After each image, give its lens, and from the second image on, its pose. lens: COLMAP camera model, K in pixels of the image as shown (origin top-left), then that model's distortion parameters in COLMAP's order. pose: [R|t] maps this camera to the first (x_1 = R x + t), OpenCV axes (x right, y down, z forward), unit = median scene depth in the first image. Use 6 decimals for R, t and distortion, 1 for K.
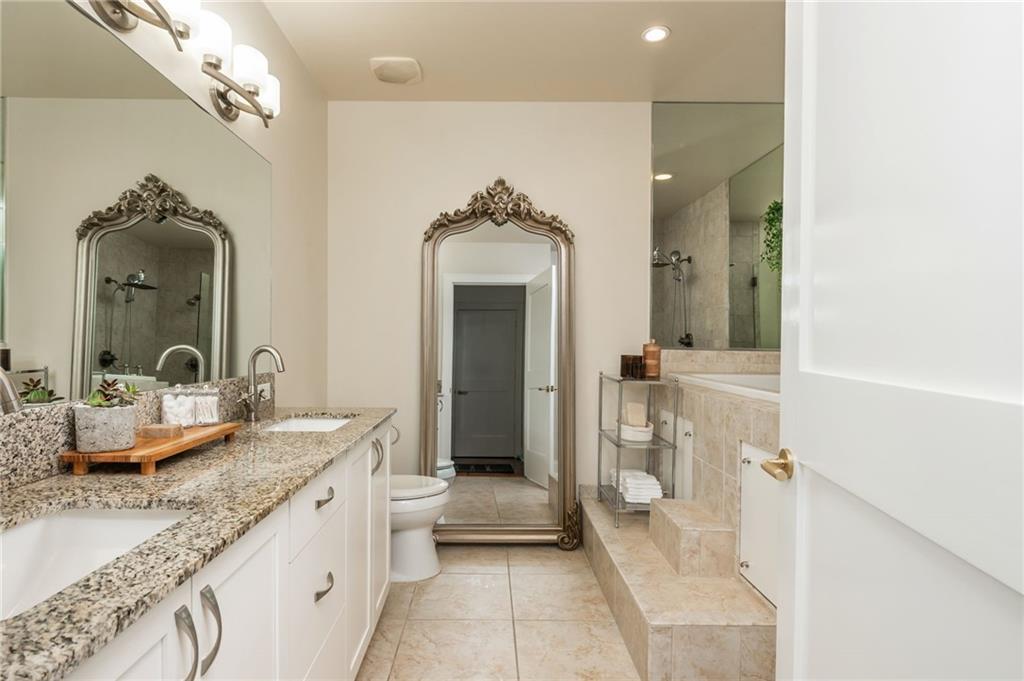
lens RADIAL K [[536.5, 0, 511.1], [0, 536.5, 339.4], [0, 0, 1]] dist [-0.002950, -0.003163]
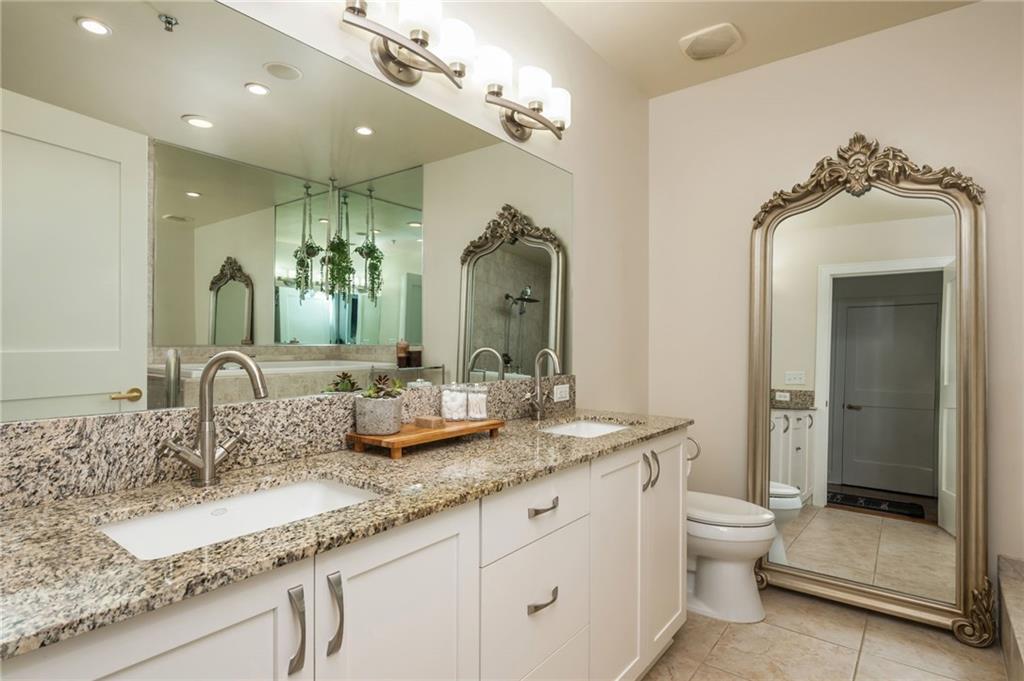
lens RADIAL K [[536.5, 0, 511.9], [0, 536.5, 338.9], [0, 0, 1]] dist [-0.002950, -0.003163]
pose [[0.773596, -0.009133, -0.633613, 0.107840], [0.003308, 0.999941, -0.010374, 0.002920], [0.633671, 0.005929, 0.773580, 0.112492]]
